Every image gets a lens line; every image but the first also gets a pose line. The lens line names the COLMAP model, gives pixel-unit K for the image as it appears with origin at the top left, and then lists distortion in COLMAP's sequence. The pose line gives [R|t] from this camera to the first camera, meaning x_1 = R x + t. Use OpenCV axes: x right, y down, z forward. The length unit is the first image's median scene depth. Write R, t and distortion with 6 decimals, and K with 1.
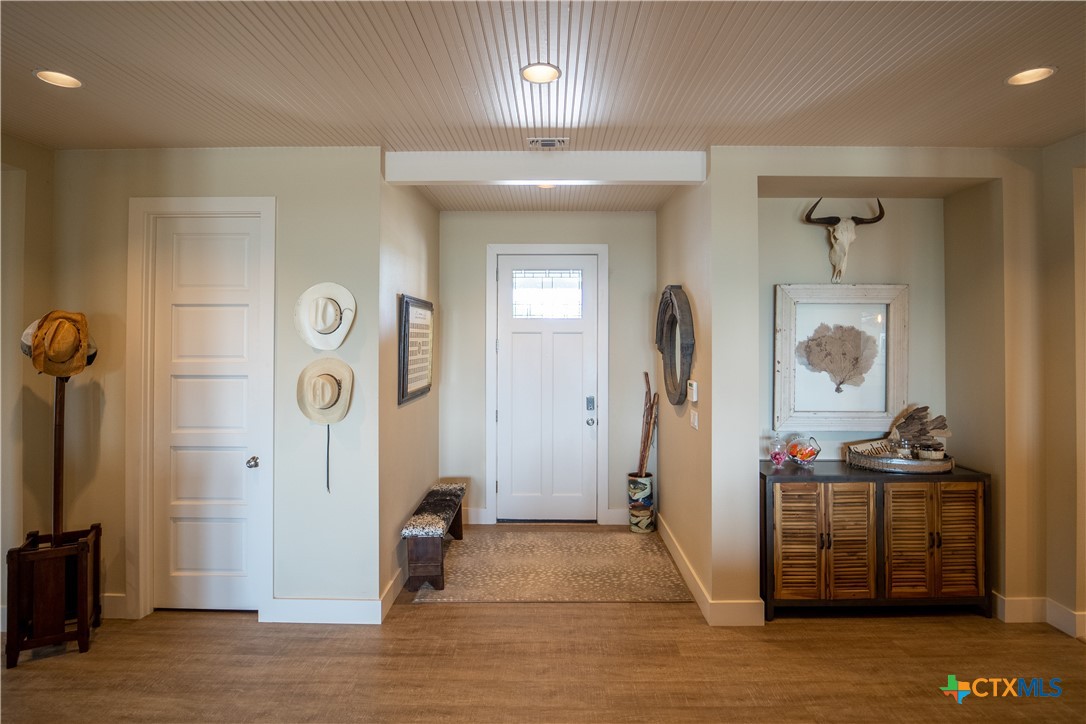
lens RADIAL K [[532.3, 0, 563.1], [0, 532.3, 329.2], [0, 0, 1]] dist [-0.023002, -0.000468]
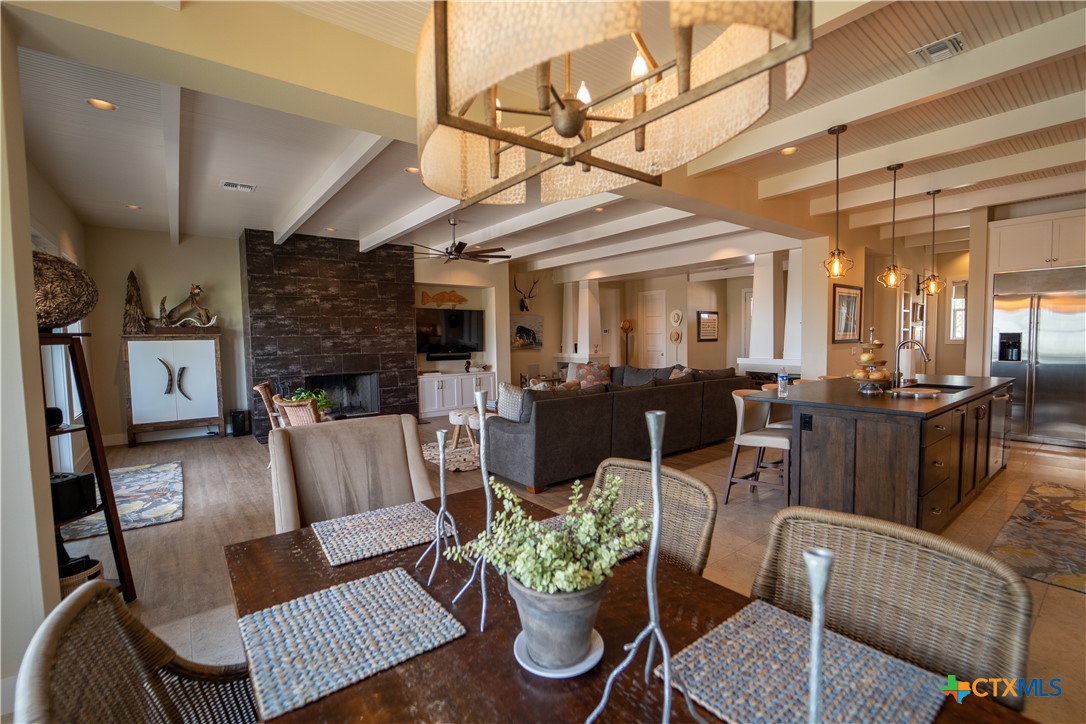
lens RADIAL K [[485.0, 0, 554.7], [0, 485.0, 368.8], [0, 0, 1]] dist [-0.018735, -0.001354]
pose [[0.605984, 0.040531, -0.794443, 1.953554], [0.027216, 0.997060, 0.071628, 0.070644], [0.795011, -0.065027, 0.603100, -2.000881]]
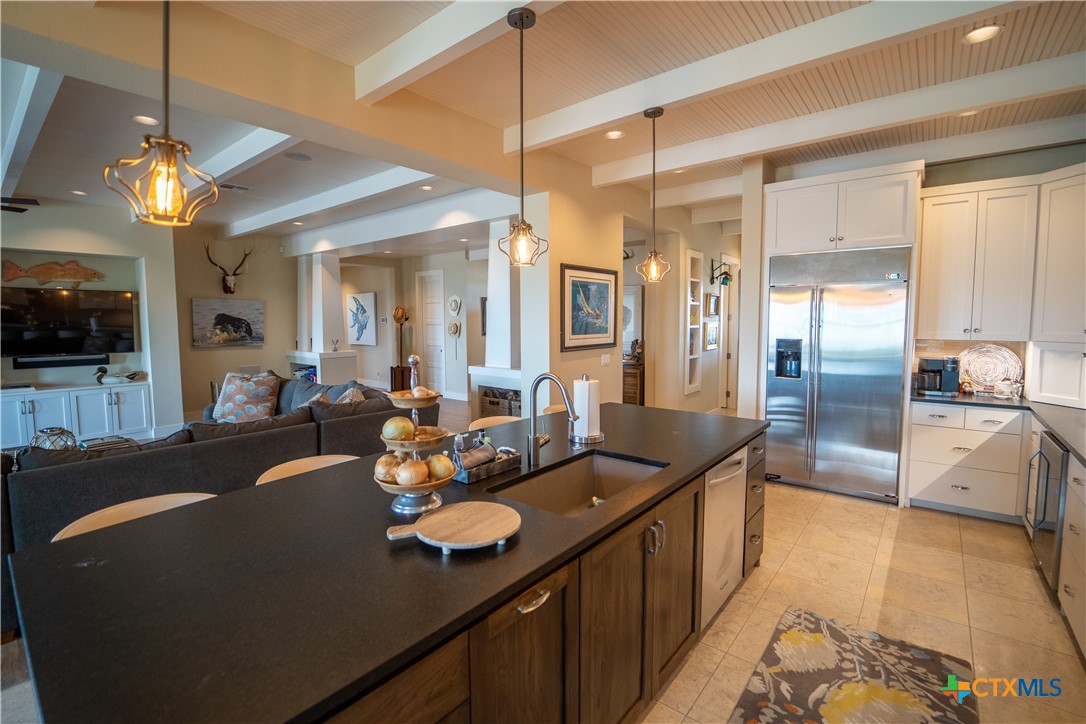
lens RADIAL K [[485.0, 0, 550.9], [0, 485.0, 354.3], [0, 0, 1]] dist [-0.018735, -0.001354]
pose [[0.766569, 0.042791, -0.640734, 1.905975], [0.013961, 0.996431, 0.083248, 0.032091], [0.642010, -0.072761, 0.763236, -0.893837]]
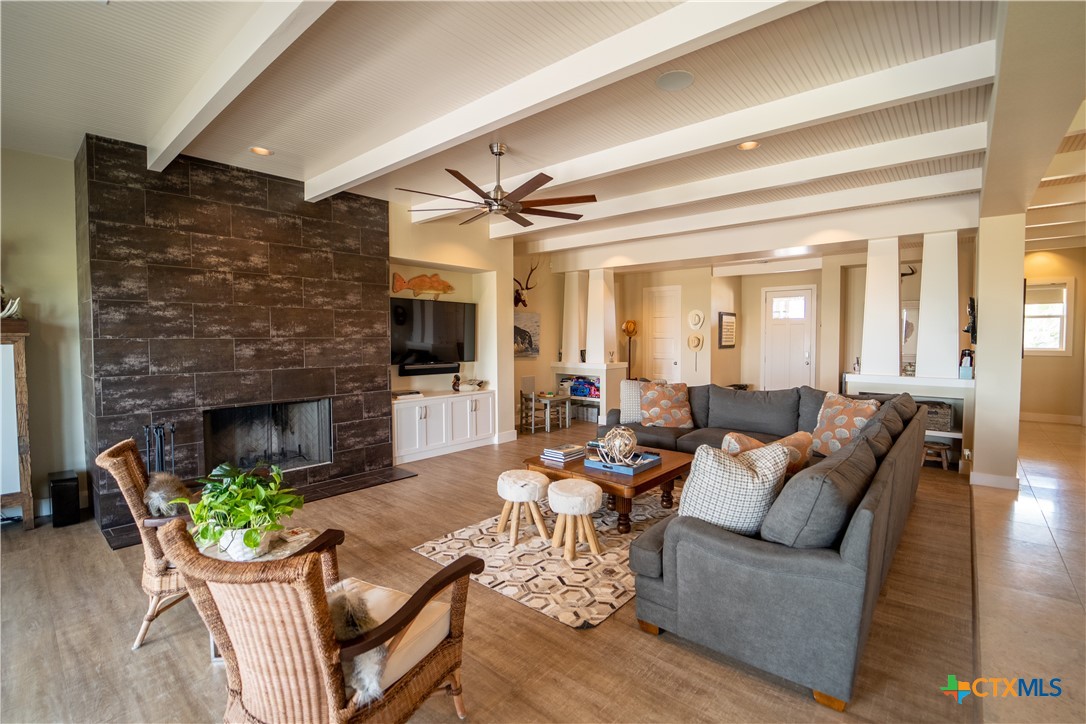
lens RADIAL K [[485.0, 0, 554.7], [0, 485.0, 357.7], [0, 0, 1]] dist [-0.018735, -0.001354]
pose [[0.752091, 0.026485, -0.658527, 0.904438], [0.011786, 0.998492, 0.053618, 0.039420], [0.658953, -0.048087, 0.750645, -1.895196]]
